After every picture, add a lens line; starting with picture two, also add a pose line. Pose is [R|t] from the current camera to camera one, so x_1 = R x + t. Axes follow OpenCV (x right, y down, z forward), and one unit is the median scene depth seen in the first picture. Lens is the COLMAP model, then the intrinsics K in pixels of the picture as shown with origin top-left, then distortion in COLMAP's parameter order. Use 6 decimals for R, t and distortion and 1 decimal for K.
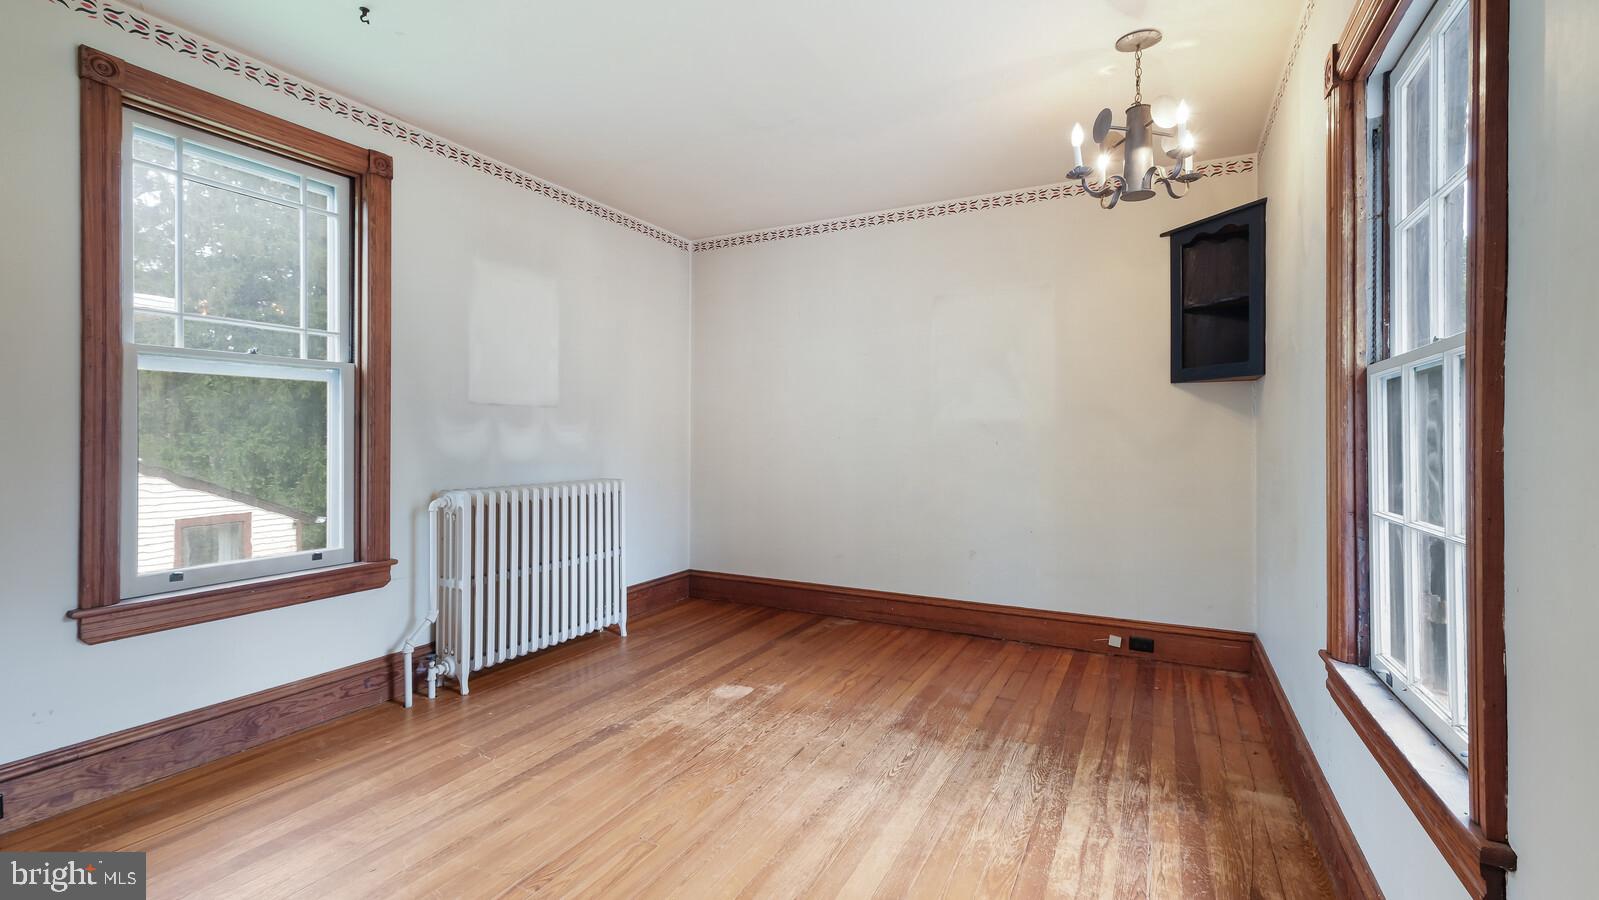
lens RADIAL K [[699.6, 0, 791.2], [0, 699.6, 438.6], [0, 0, 1]] dist [0.007659, 0.000212]
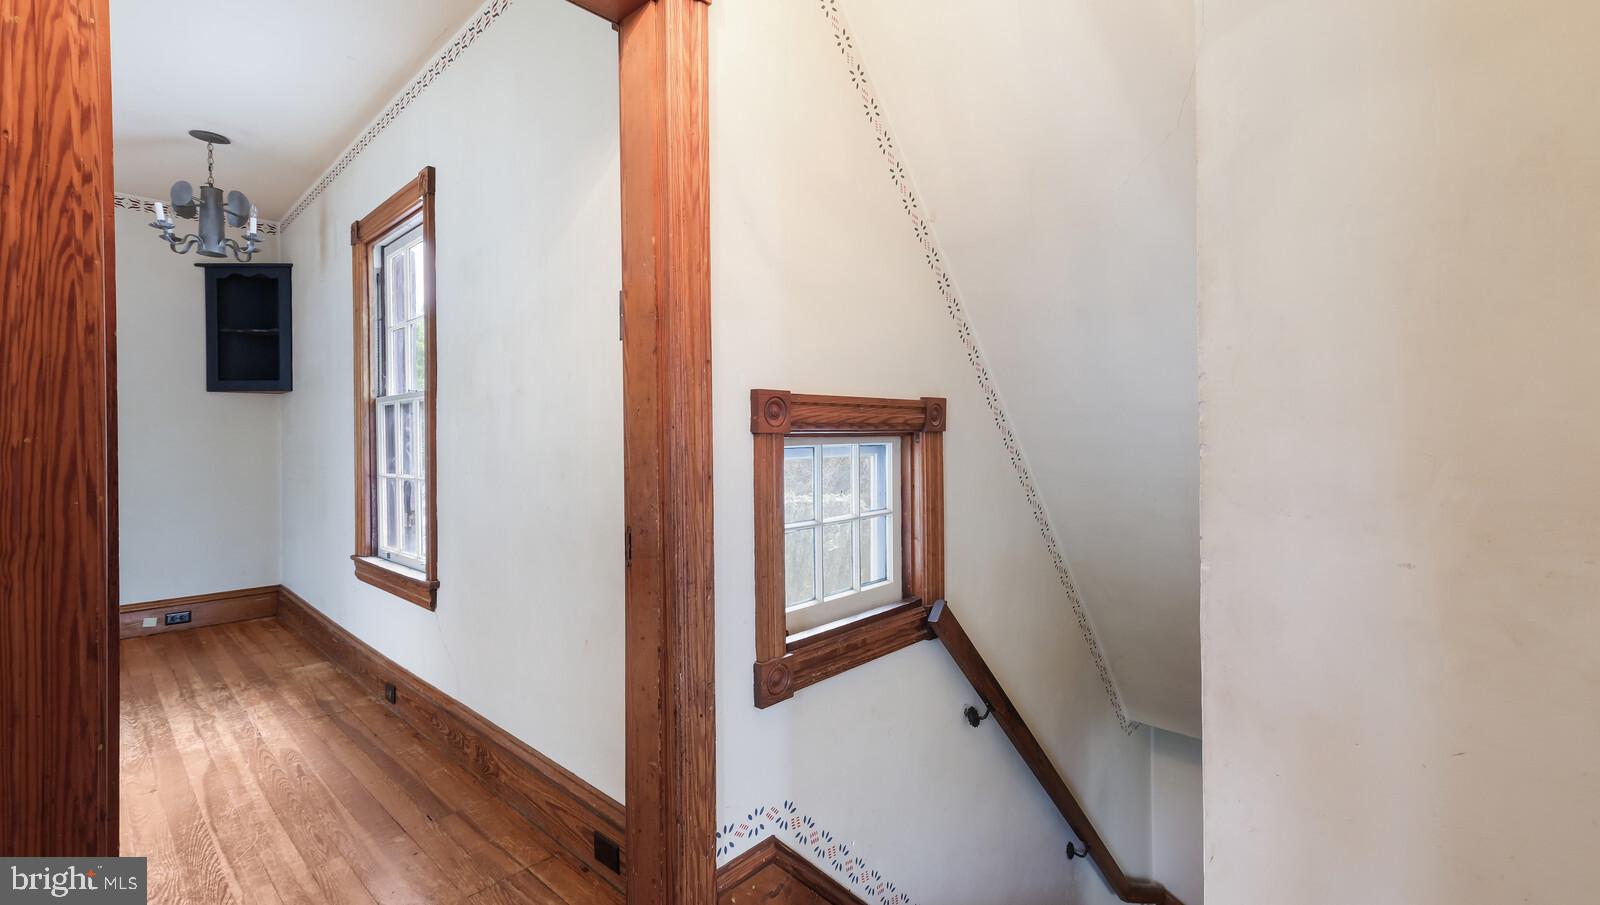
lens RADIAL K [[700.0, 0, 791.7], [0, 700.0, 441.1], [0, 0, 1]] dist [0.007659, 0.000212]
pose [[0.286987, -0.002367, 0.957931, -0.660076], [0.003569, 0.999993, 0.001401, 0.014651], [-0.957928, 0.003016, 0.286994, -0.606291]]
